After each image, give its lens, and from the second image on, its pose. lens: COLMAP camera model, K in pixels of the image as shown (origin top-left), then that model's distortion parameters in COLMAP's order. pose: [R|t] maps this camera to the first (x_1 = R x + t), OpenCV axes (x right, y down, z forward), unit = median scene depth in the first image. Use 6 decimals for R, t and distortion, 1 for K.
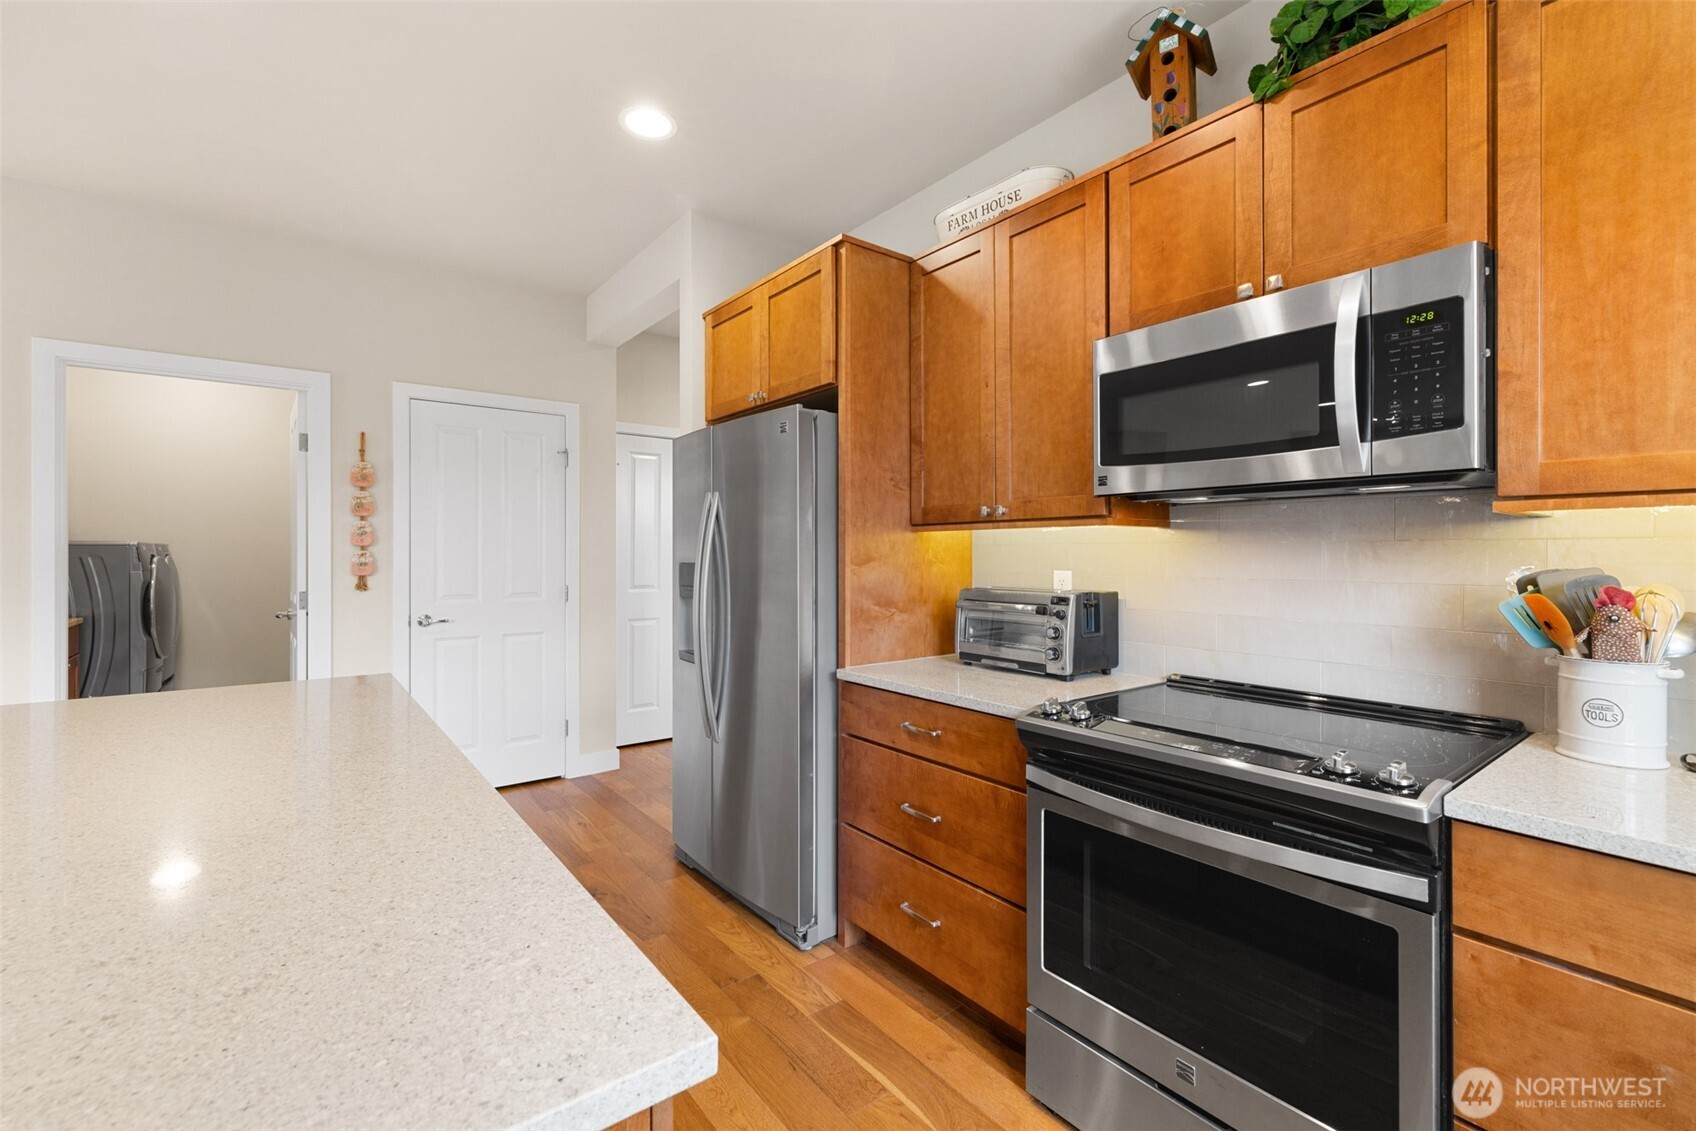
lens RADIAL K [[721.4, 0, 839.0], [0, 721.4, 548.9], [0, 0, 1]] dist [0.003444, -0.000291]
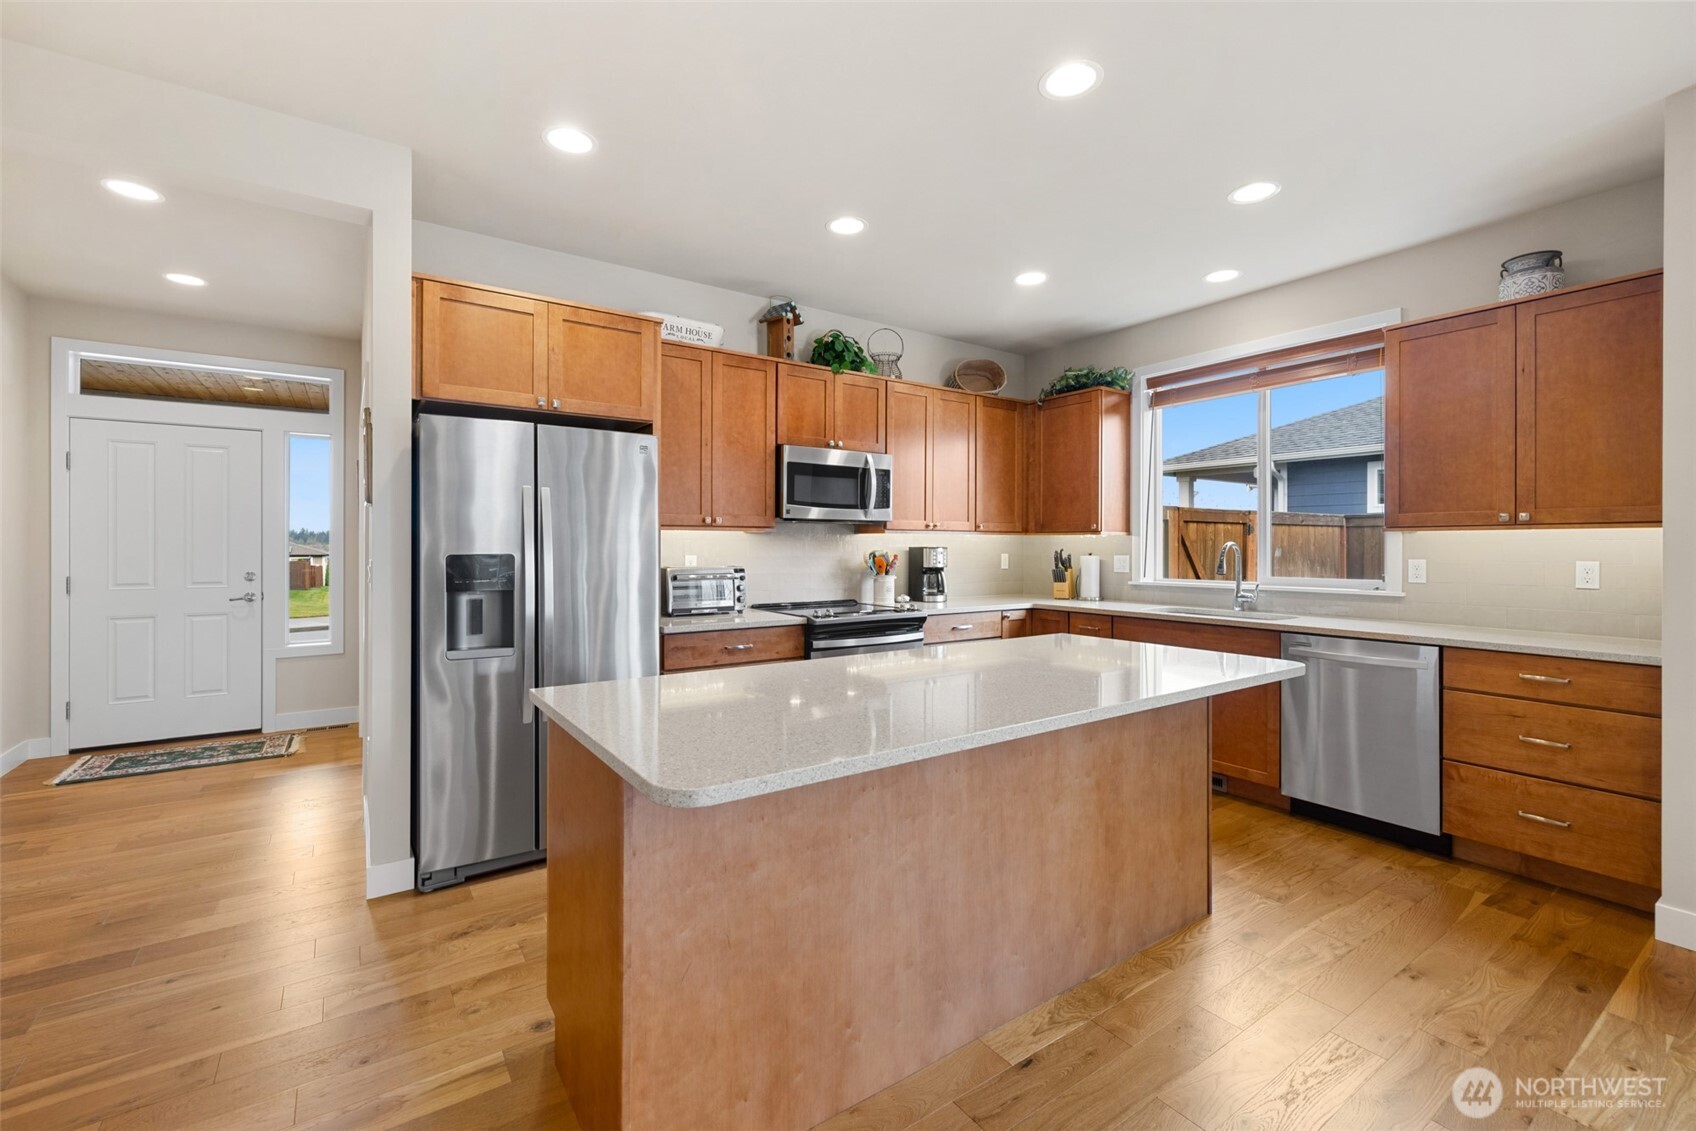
lens RADIAL K [[721.4, 0, 839.0], [0, 721.4, 548.9], [0, 0, 1]] dist [0.003444, -0.000291]
pose [[0.050906, -0.001702, 0.998702, -1.548777], [-0.006030, 0.999980, 0.002011, 0.010156], [-0.998685, -0.006125, 0.050894, 0.649260]]
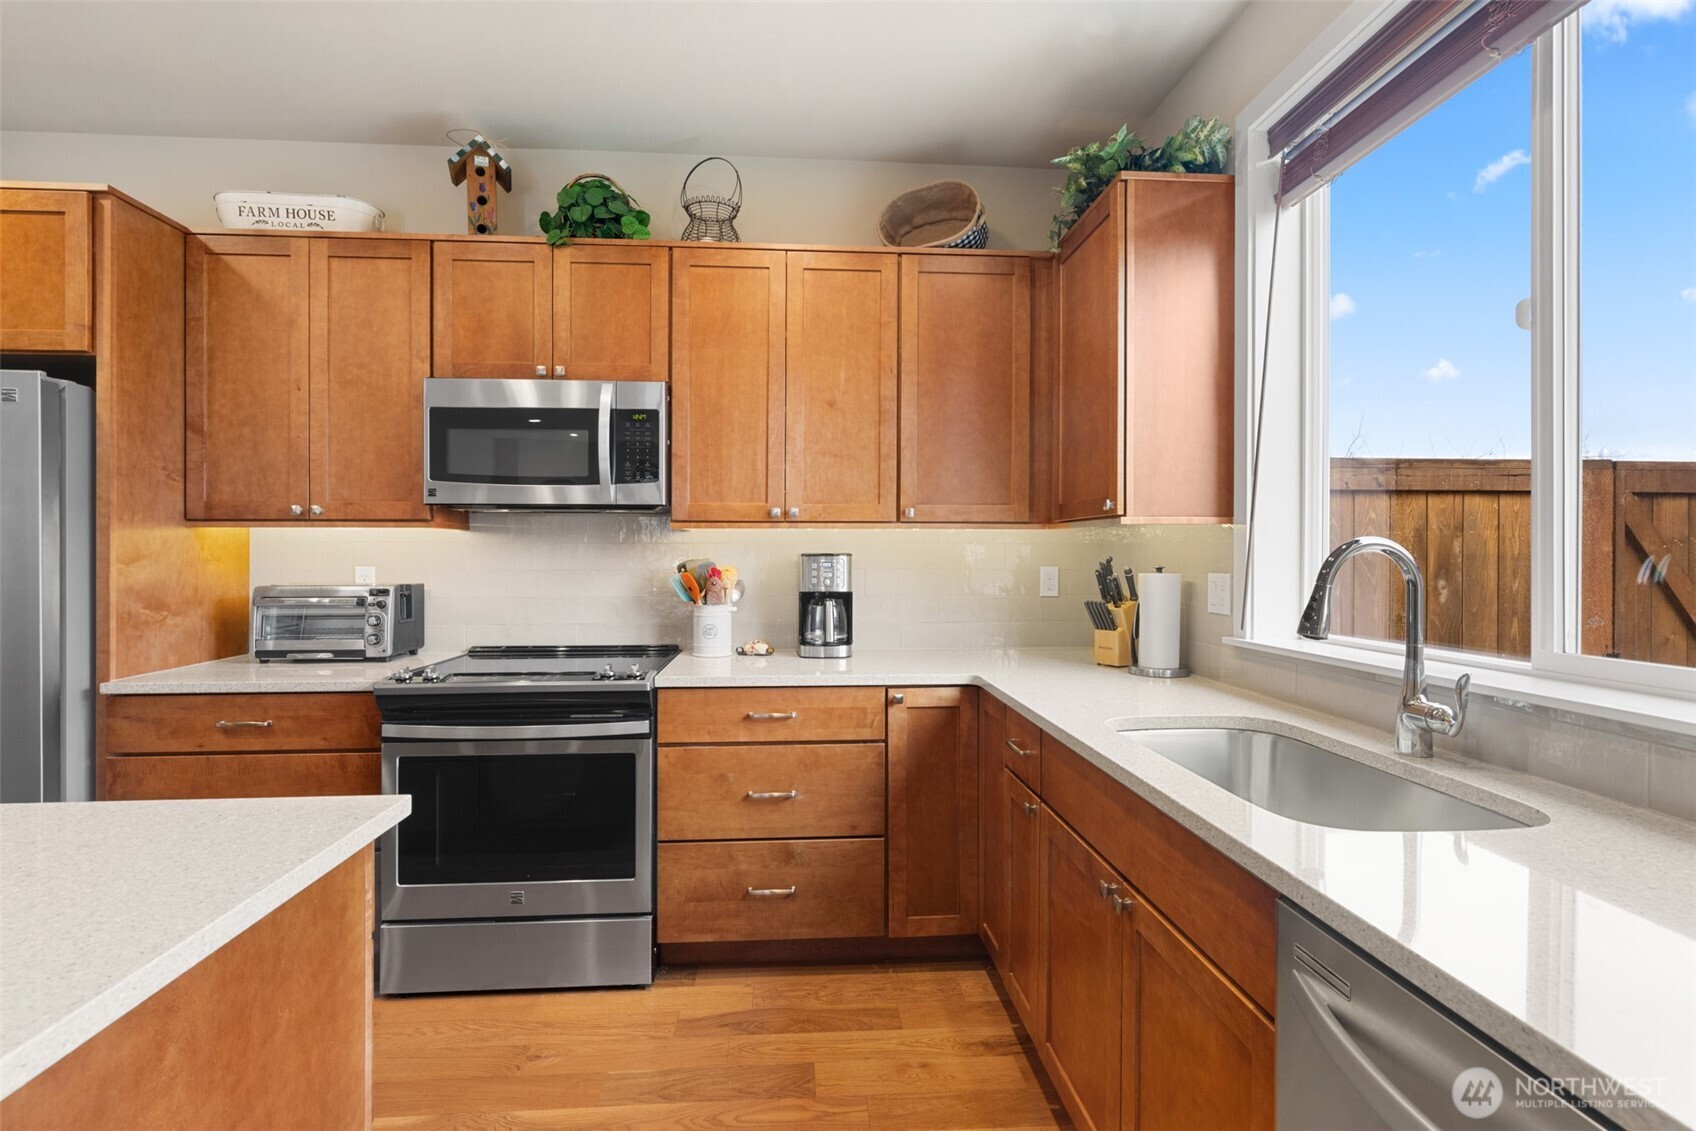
lens RADIAL K [[826.3, 0, 848.3], [0, 826.3, 551.6], [0, 0, 1]] dist [-0.002001, 0.000656]
pose [[0.546913, 0.000143, 0.837190, -0.381556], [-0.005305, 0.999981, 0.003295, -0.000754], [-0.837173, -0.006243, 0.546903, -0.333701]]
